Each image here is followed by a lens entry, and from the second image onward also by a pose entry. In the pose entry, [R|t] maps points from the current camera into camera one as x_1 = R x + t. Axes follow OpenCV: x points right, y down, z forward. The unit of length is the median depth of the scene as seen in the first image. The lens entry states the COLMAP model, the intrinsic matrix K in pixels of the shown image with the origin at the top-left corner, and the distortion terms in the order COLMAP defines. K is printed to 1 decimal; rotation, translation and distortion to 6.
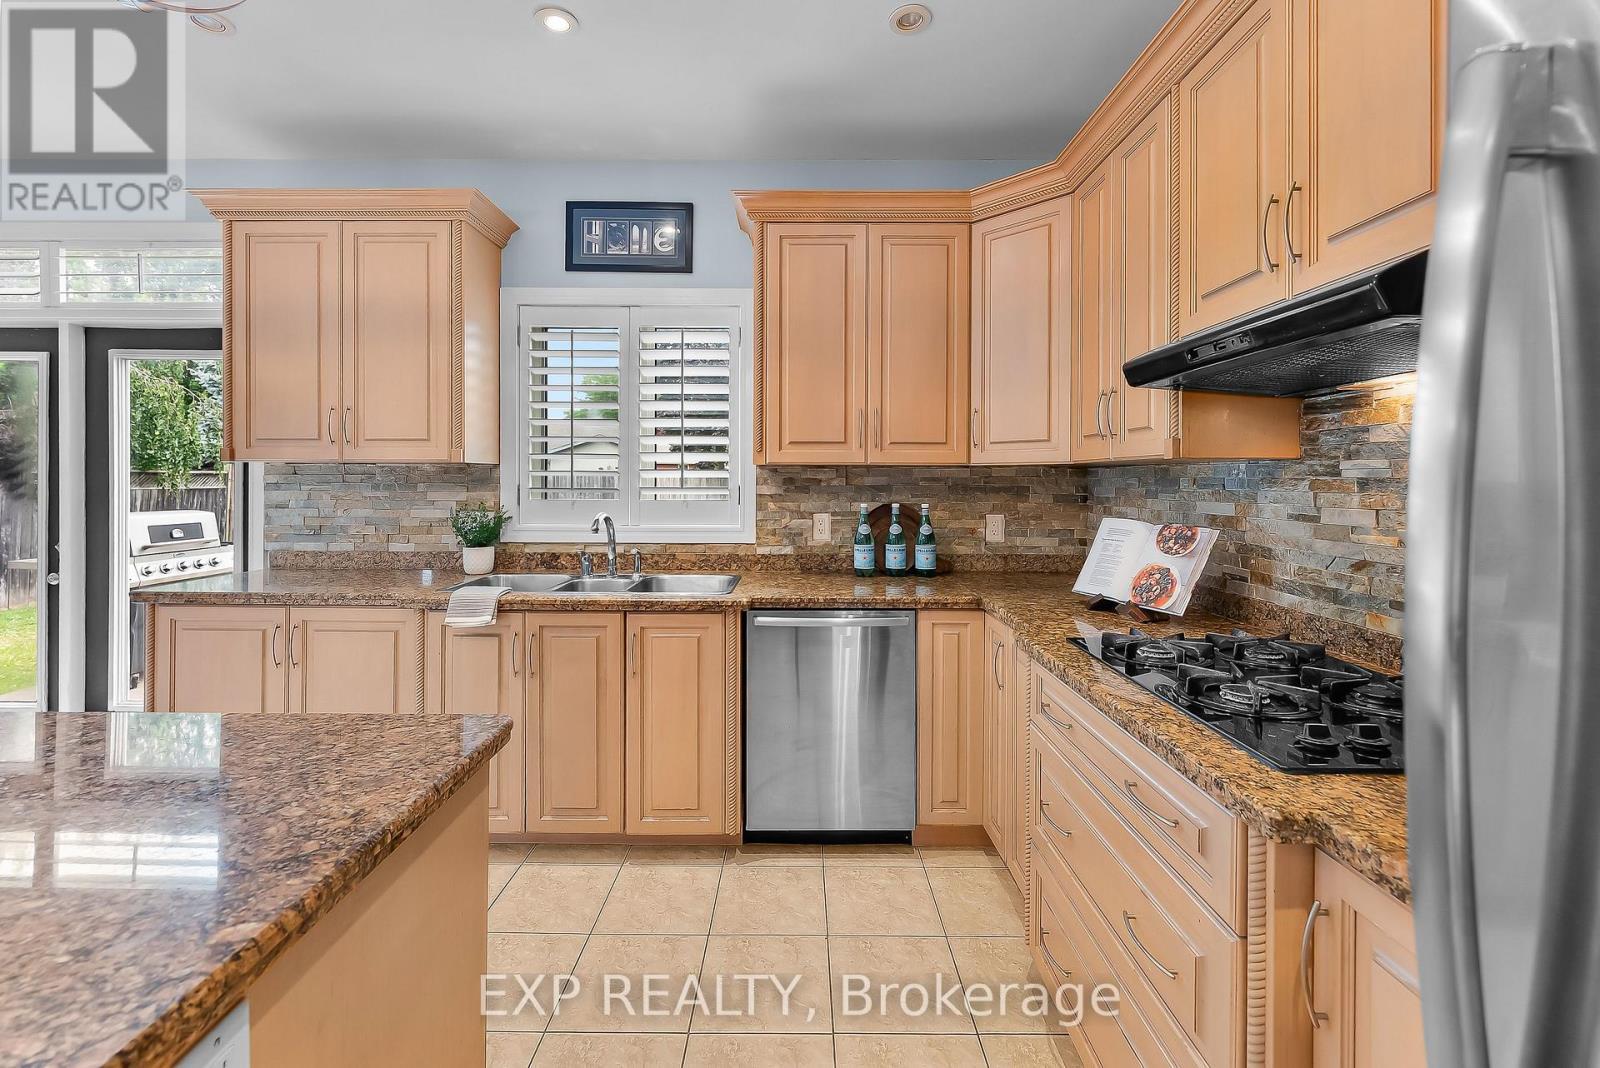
lens RADIAL K [[656.5, 0, 797.0], [0, 656.5, 484.8], [0, 0, 1]] dist [0.001318, -0.002104]
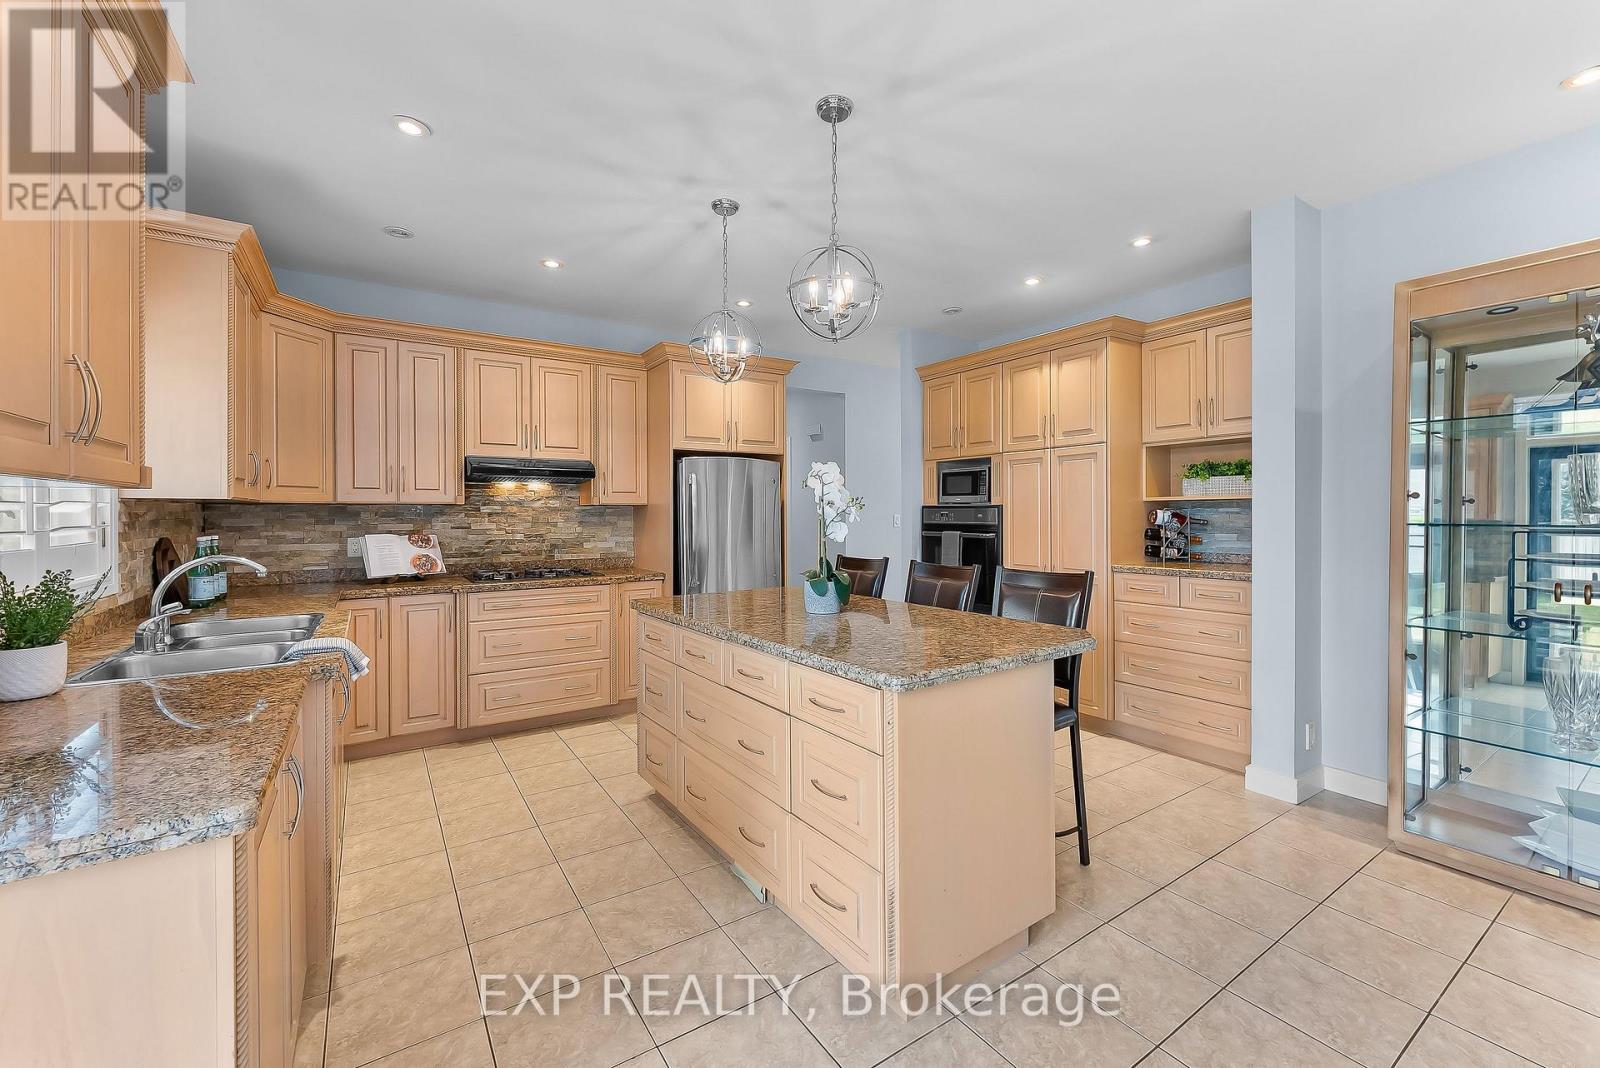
lens RADIAL K [[656.5, 0, 803.0], [0, 656.5, 512.0], [0, 0, 1]] dist [0.001318, -0.002104]
pose [[-0.557828, -0.000731, 0.829956, -1.236989], [0.006105, 0.999969, 0.004984, -0.009576], [-0.829934, 0.007847, -0.557807, 0.762841]]
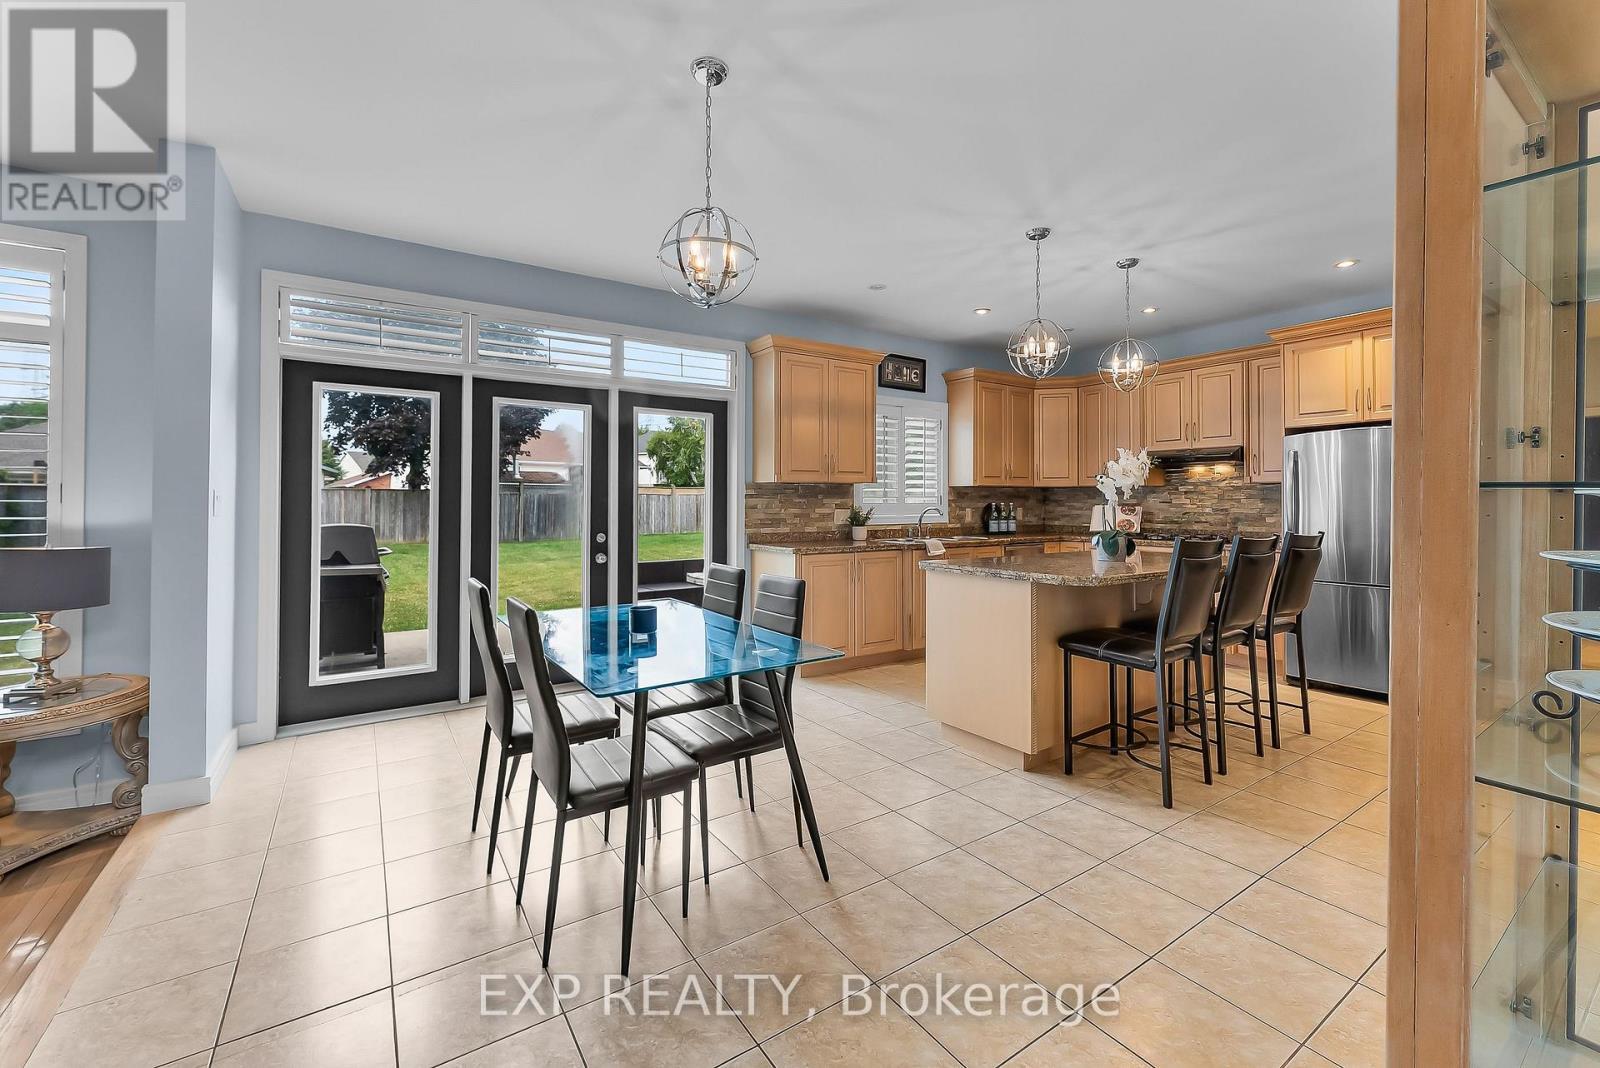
lens RADIAL K [[656.5, 0, 793.8], [0, 656.5, 496.8], [0, 0, 1]] dist [0.001318, -0.002104]
pose [[0.833206, -0.001090, 0.552961, -1.687532], [0.007964, 0.999918, -0.010028, 0.023054], [-0.552905, 0.012760, 0.833147, -0.506850]]
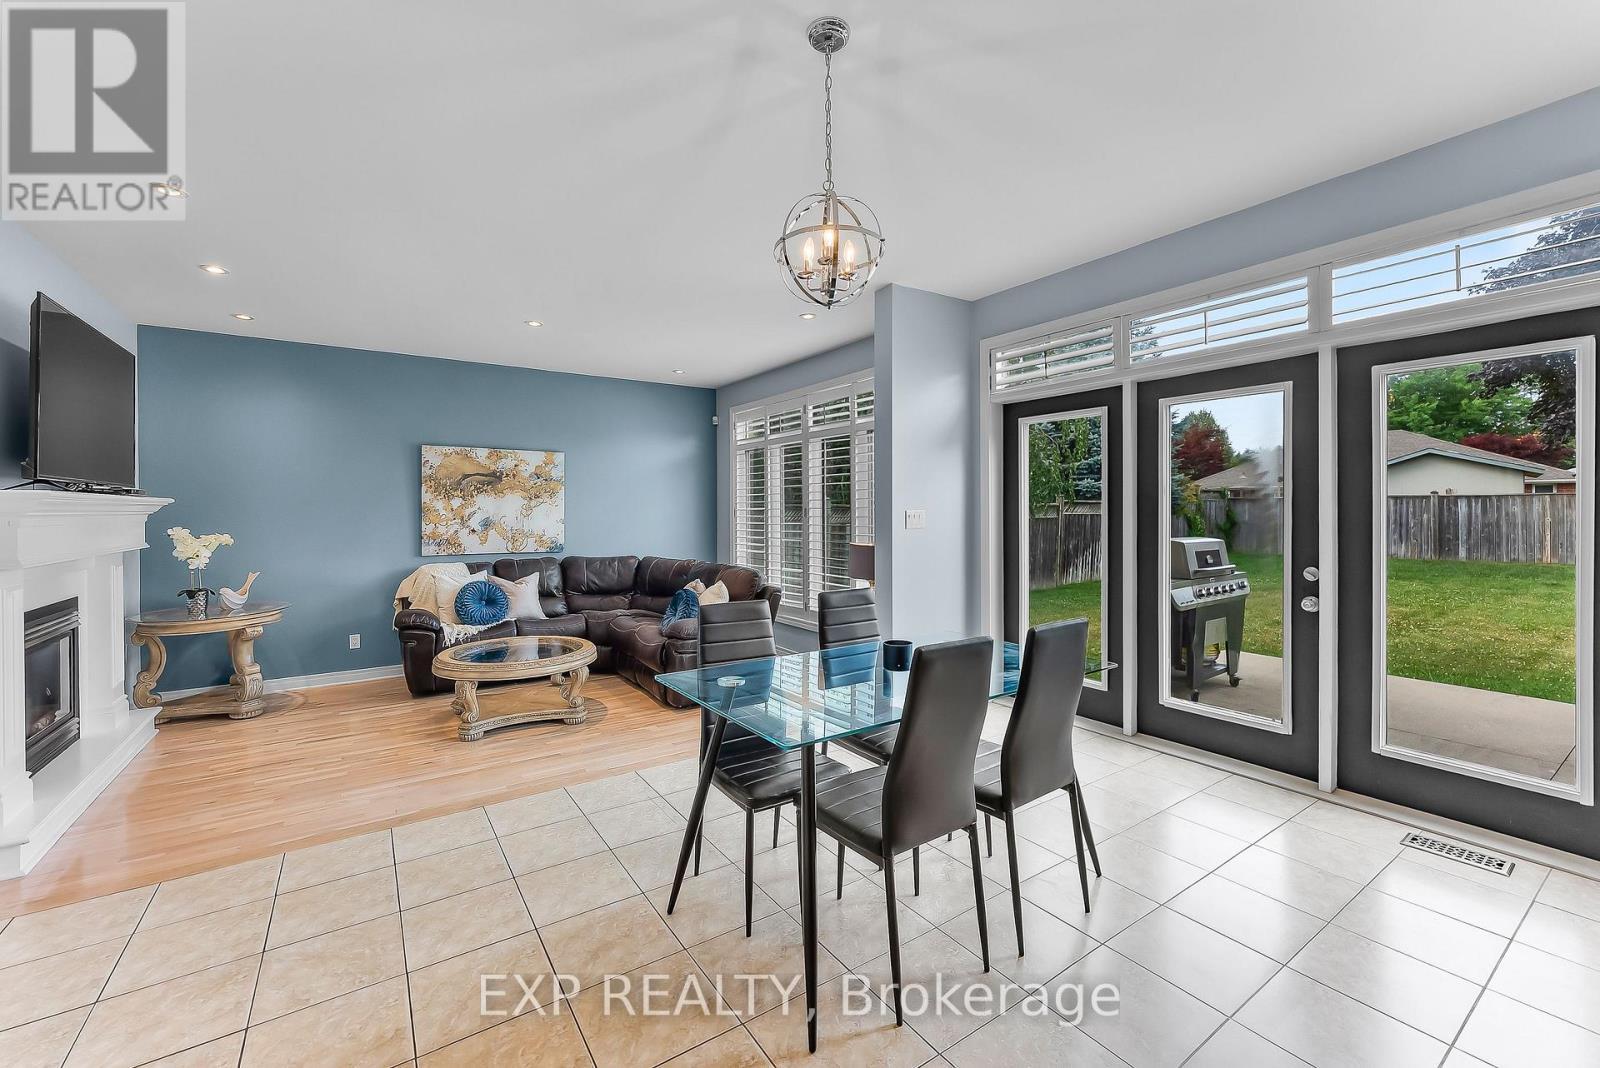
lens RADIAL K [[656.5, 0, 805.3], [0, 656.5, 515.1], [0, 0, 1]] dist [0.001318, -0.002104]
pose [[0.564226, -0.002810, -0.825616, -0.780906], [0.002534, 0.999995, -0.001672, 0.006313], [0.825617, -0.001148, 0.564230, -0.213466]]
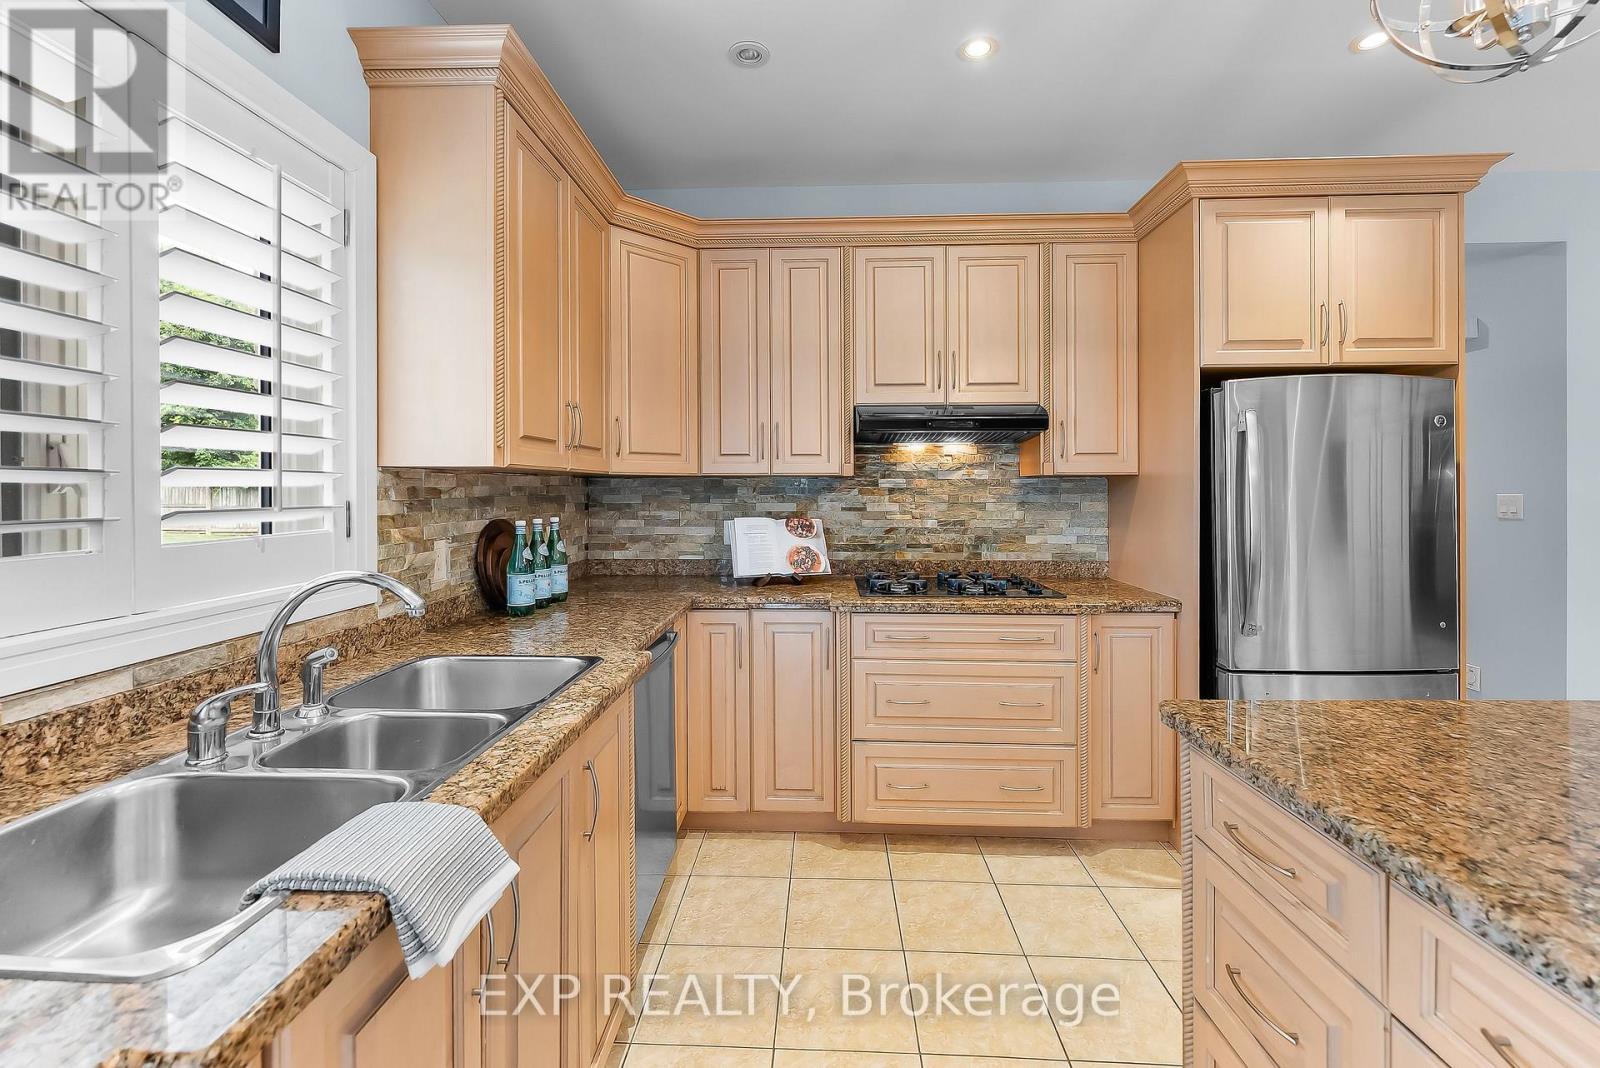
lens RADIAL K [[656.5, 0, 796.6], [0, 656.5, 491.2], [0, 0, 1]] dist [0.001318, -0.002104]
pose [[0.041935, -0.006599, 0.999099, -0.627835], [0.008096, 0.999948, 0.006265, -0.007657], [-0.999088, 0.007826, 0.041986, 0.622888]]
